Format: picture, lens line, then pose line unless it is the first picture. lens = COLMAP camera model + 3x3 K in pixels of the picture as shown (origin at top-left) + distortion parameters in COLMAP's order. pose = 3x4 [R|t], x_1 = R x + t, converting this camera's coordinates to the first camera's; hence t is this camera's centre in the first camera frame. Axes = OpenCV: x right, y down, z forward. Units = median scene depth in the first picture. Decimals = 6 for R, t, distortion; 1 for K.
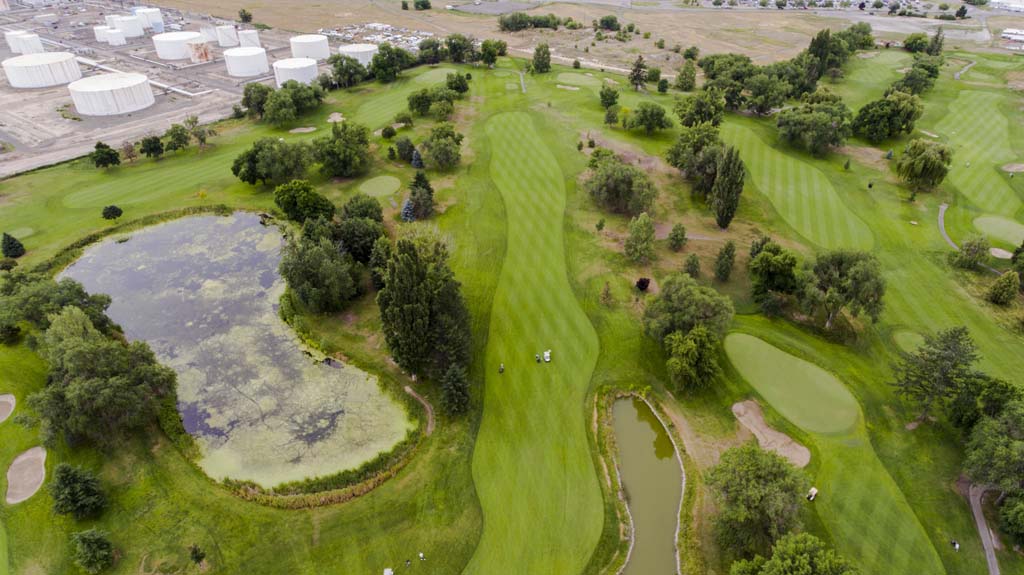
lens RADIAL K [[603.4, 0, 524.6], [0, 603.4, 289.5], [0, 0, 1]] dist [0.003601, -0.002303]
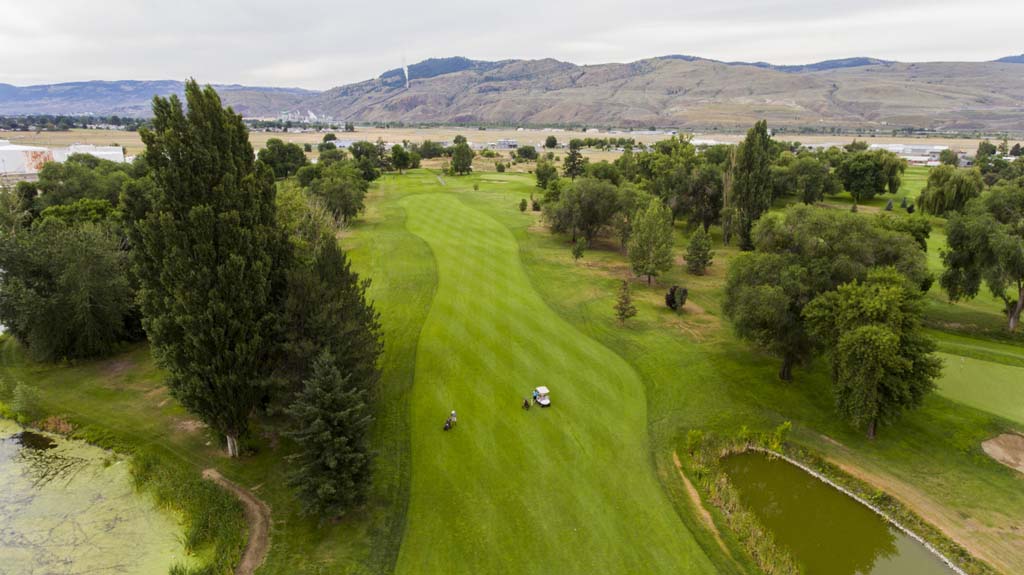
lens RADIAL K [[603.4, 0, 524.4], [0, 603.4, 289.3], [0, 0, 1]] dist [0.003601, -0.002303]
pose [[0.988399, -0.032007, 0.148471, -0.048276], [0.075775, 0.951109, -0.299416, 0.187905], [-0.131629, 0.307192, 0.942500, 0.584900]]
